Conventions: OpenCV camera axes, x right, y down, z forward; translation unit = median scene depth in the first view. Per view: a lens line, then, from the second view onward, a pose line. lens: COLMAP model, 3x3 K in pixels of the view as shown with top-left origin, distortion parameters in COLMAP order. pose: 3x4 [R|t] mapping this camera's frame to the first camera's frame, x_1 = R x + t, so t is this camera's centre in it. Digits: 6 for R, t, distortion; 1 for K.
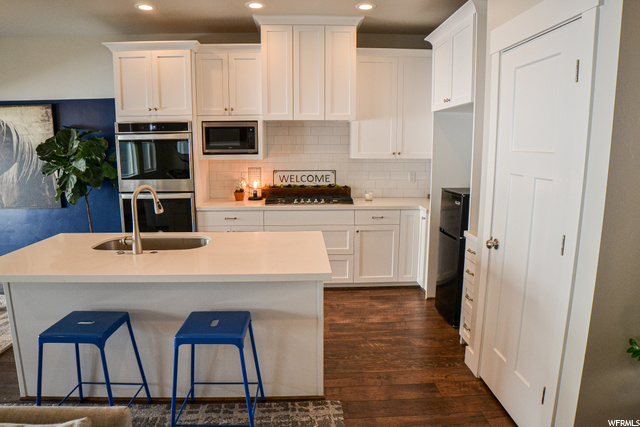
lens RADIAL K [[405.6, 0, 320.0], [0, 405.6, 213.5], [0, 0, 1]] dist [-0.122318, 0.048062]
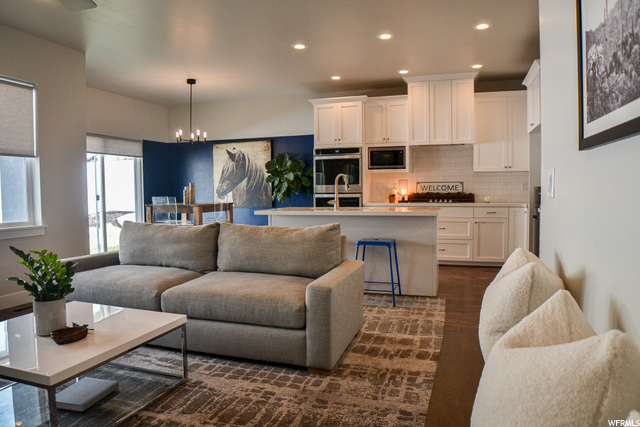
lens RADIAL K [[423.2, 0, 320.0], [0, 423.2, 213.5], [0, 0, 1]] dist [-0.119277, 0.001009]
pose [[0.933460, 0.010699, -0.358521, 0.104857], [-0.050843, 0.993409, -0.102732, 0.186296], [0.355058, 0.114124, 0.927852, -0.501585]]
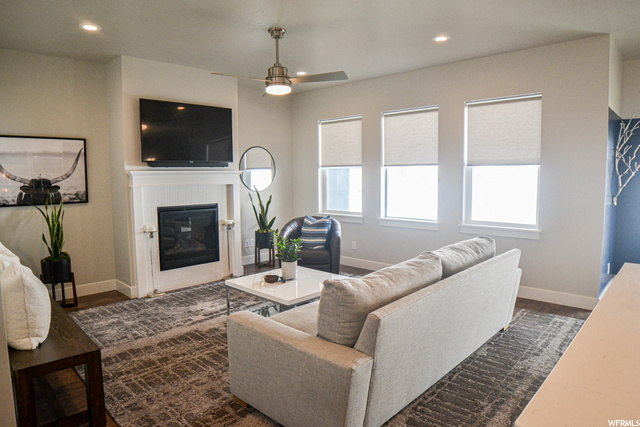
lens RADIAL K [[405.6, 0, 320.0], [0, 405.6, 213.5], [0, 0, 1]] dist [-0.122318, 0.048062]
pose [[-0.724099, 0.067539, -0.686381, 0.198940], [-0.107815, 0.971874, 0.209371, -0.052023], [0.681217, 0.225607, -0.696452, 0.520152]]
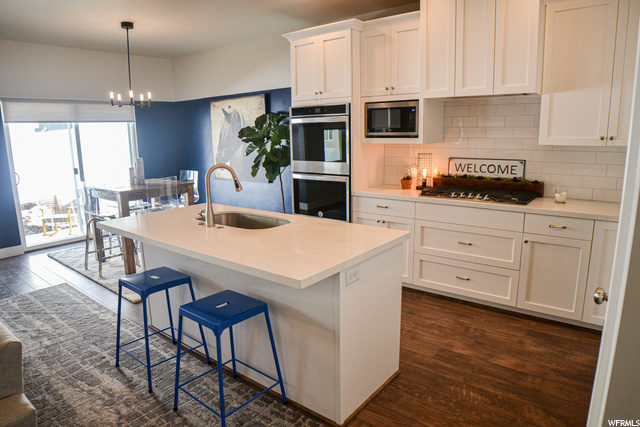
lens RADIAL K [[405.6, 0, 320.0], [0, 405.6, 213.5], [0, 0, 1]] dist [-0.122318, 0.048062]
pose [[0.754311, 0.113009, -0.646717, 0.270784], [-0.092714, 0.993538, 0.065475, -0.019995], [0.649937, 0.010572, 0.759914, 0.197491]]
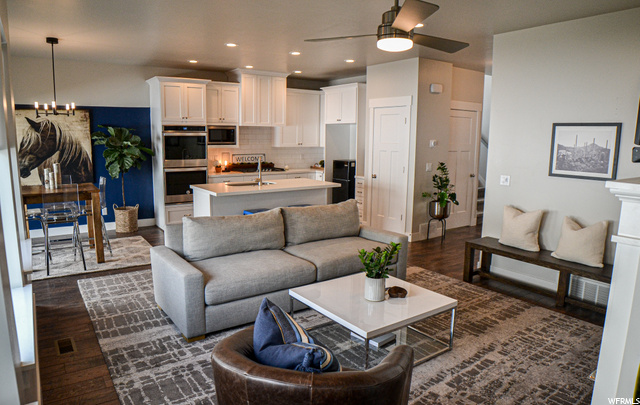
lens RADIAL K [[420.4, 0, 304.6], [0, 420.4, 204.6], [0, 0, 1]] dist [-0.081752, 0.003251]
pose [[0.856958, -0.076406, 0.509691, -0.858650], [0.078740, 0.996750, 0.017031, 0.107597], [-0.509335, 0.025538, 0.860189, -0.731537]]
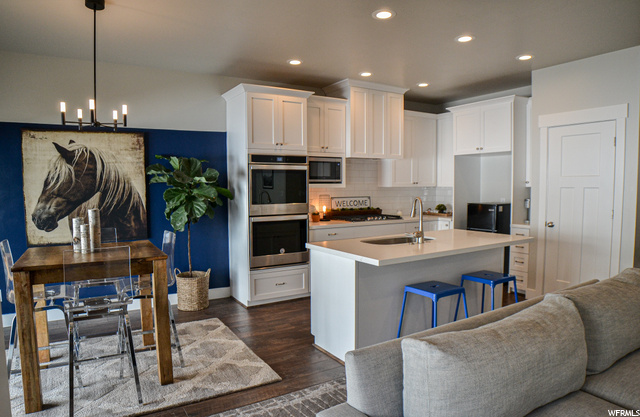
lens RADIAL K [[404.0, 0, 313.2], [0, 404.0, 216.2], [0, 0, 1]] dist [-0.096402, 0.002125]
pose [[0.880877, -0.042821, 0.471404, -0.848188], [0.087437, 0.993481, -0.073143, 0.042623], [-0.465199, 0.105648, 0.878879, -0.074516]]
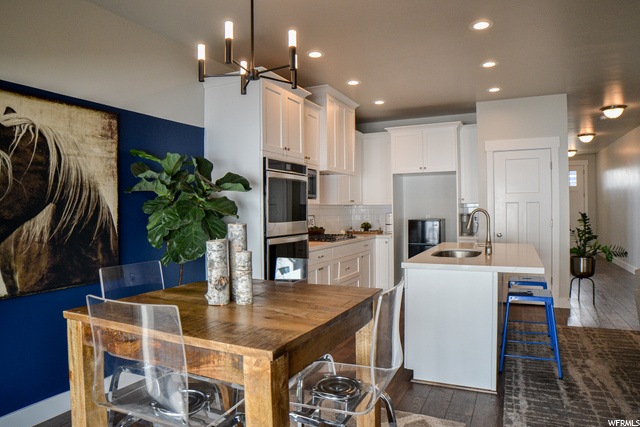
lens RADIAL K [[411.0, 0, 317.8], [0, 411.0, 212.2], [0, 0, 1]] dist [-0.116093, 0.044121]
pose [[0.480369, -0.010643, 0.877002, -1.180903], [0.158178, 0.984582, -0.074692, -0.023304], [-0.862685, 0.174602, 0.474646, 0.453188]]
